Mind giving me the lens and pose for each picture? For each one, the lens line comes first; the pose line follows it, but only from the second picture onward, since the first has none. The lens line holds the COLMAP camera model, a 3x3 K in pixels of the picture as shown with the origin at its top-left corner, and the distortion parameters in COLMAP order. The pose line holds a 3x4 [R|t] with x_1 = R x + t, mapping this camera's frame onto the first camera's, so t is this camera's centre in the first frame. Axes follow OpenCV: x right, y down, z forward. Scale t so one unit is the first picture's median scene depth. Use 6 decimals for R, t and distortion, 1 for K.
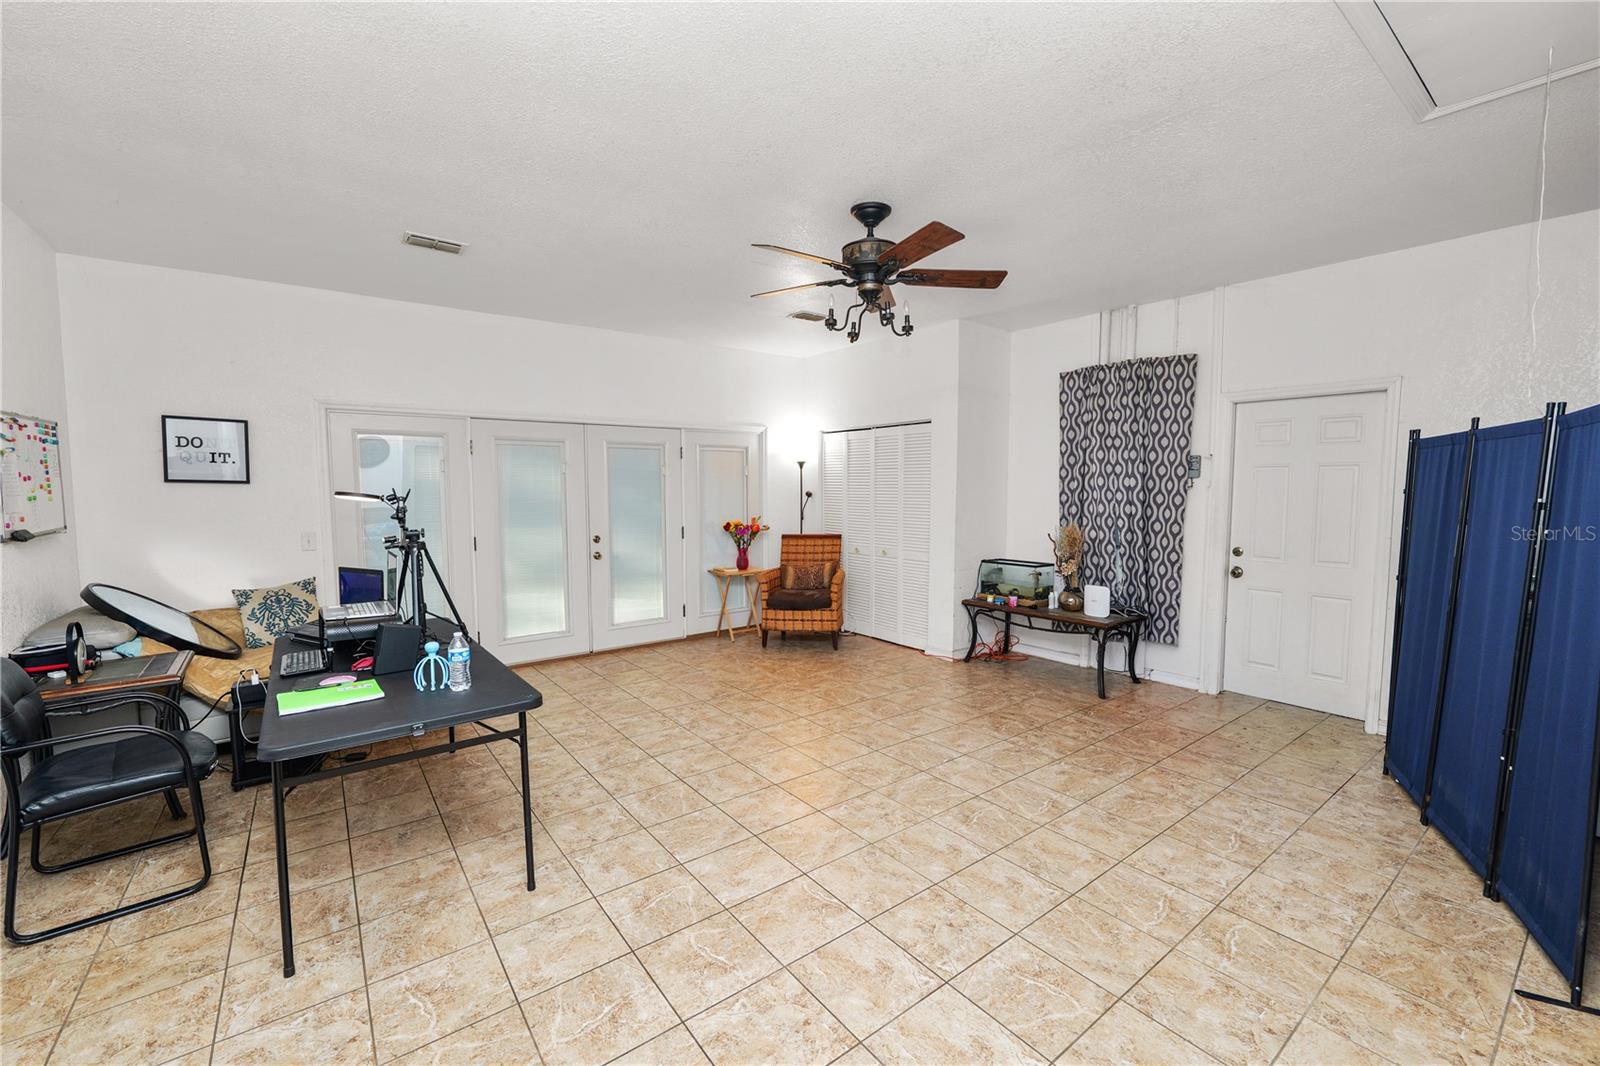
lens RADIAL K [[653.1, 0, 802.0], [0, 653.1, 534.7], [0, 0, 1]] dist [-0.013466, 0.001284]
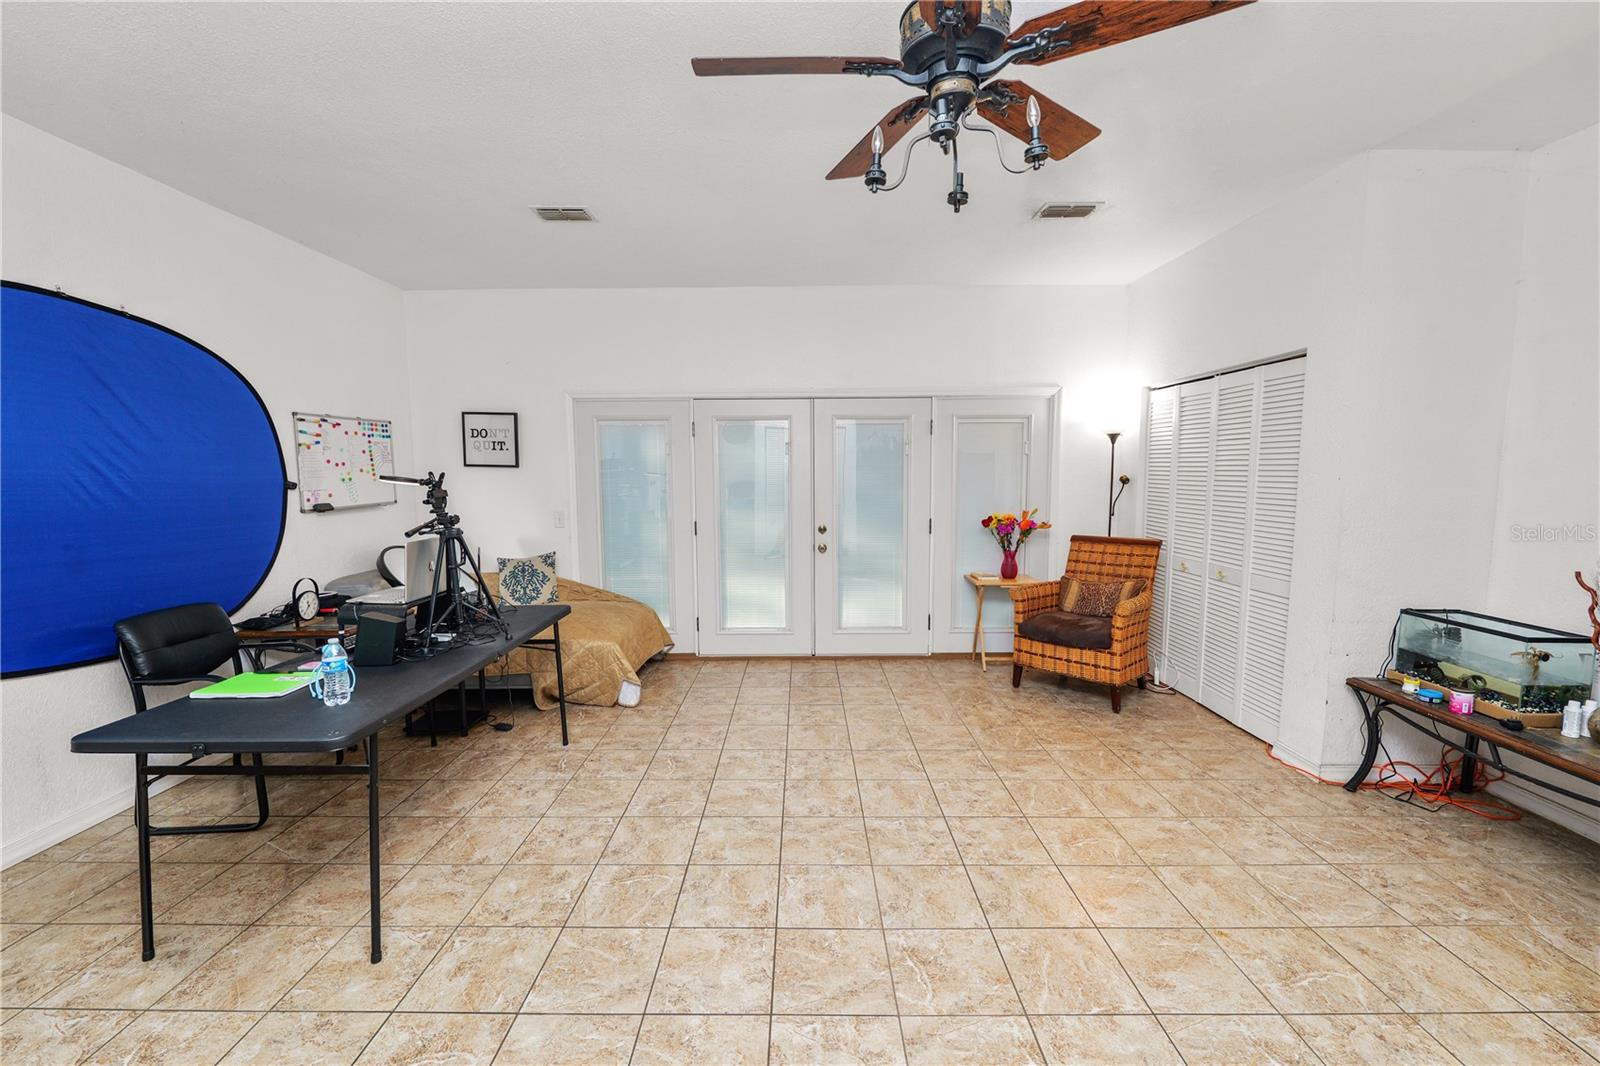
lens RADIAL K [[653.1, 0, 797.3], [0, 653.1, 537.3], [0, 0, 1]] dist [-0.013466, 0.001284]
pose [[0.791339, 0.060815, -0.608346, 0.201300], [-0.042300, 0.998102, 0.044754, -0.021093], [0.609913, -0.009682, 0.792409, 0.290822]]
